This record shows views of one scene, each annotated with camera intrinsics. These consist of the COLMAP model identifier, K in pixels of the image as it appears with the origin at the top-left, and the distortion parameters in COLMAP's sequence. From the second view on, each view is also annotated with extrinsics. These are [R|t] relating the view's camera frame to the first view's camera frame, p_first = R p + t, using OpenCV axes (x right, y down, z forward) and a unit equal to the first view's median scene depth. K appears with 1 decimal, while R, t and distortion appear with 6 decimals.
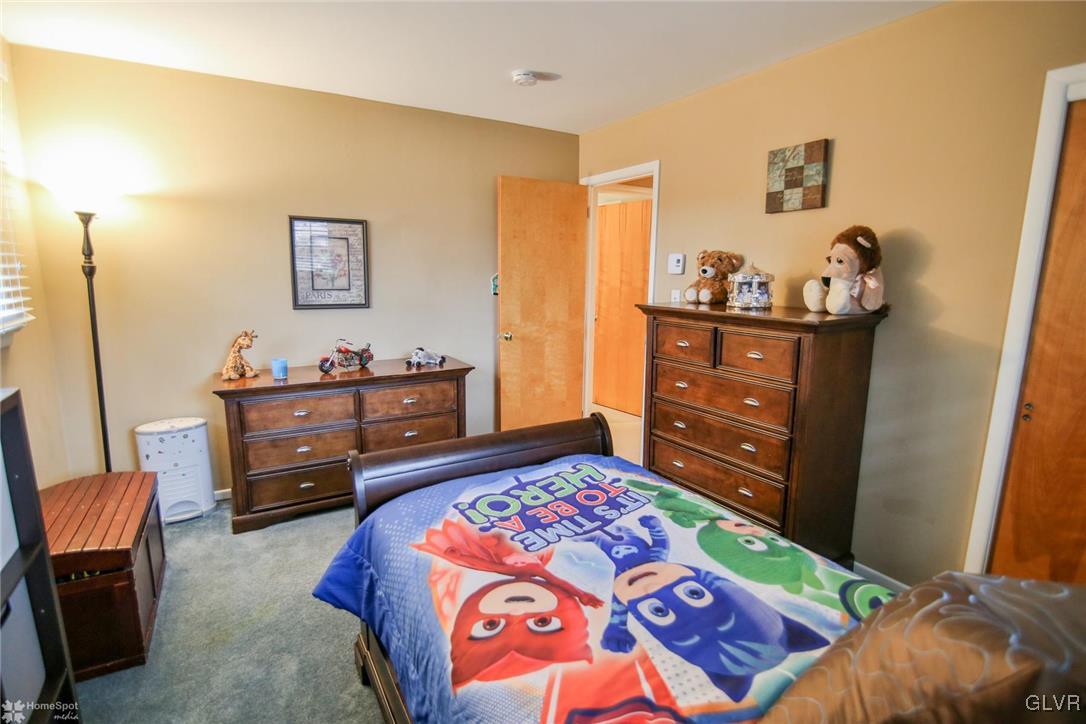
lens RADIAL K [[526.0, 0, 537.9], [0, 526.0, 361.9], [0, 0, 1]] dist [-0.018277, 0.001339]
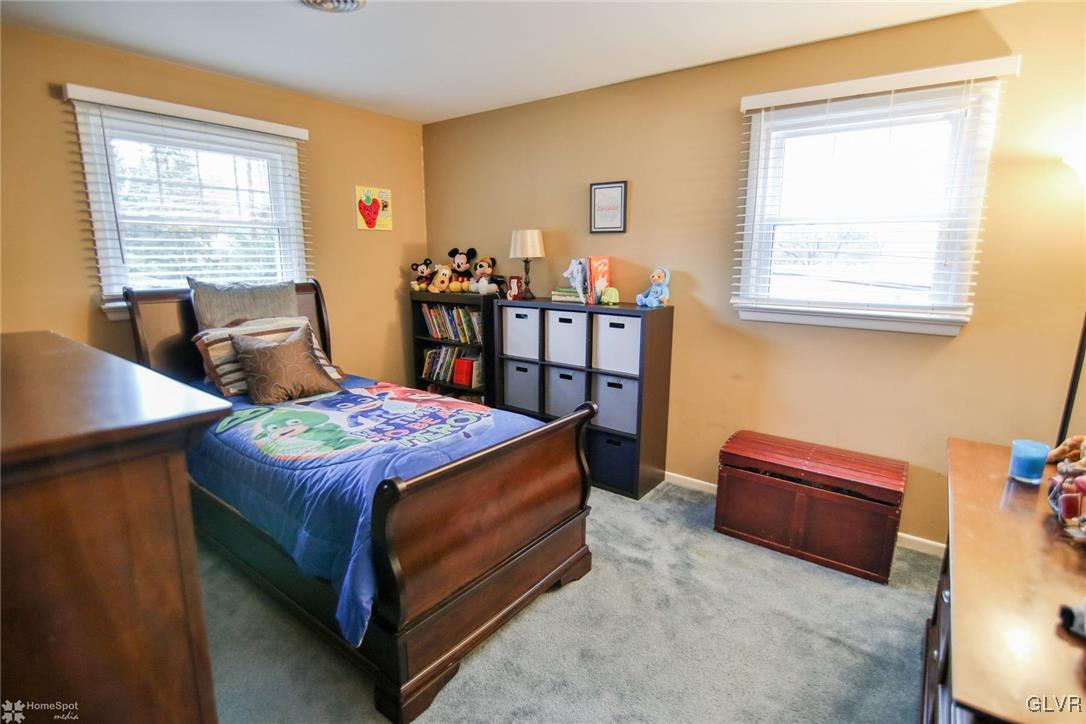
lens RADIAL K [[526.0, 0, 537.9], [0, 526.0, 361.9], [0, 0, 1]] dist [-0.018277, 0.001339]
pose [[-0.925358, 0.066399, -0.373234, 0.299156], [-0.080659, 0.927513, 0.364985, -0.483080], [0.370414, 0.367846, -0.852926, 2.575669]]
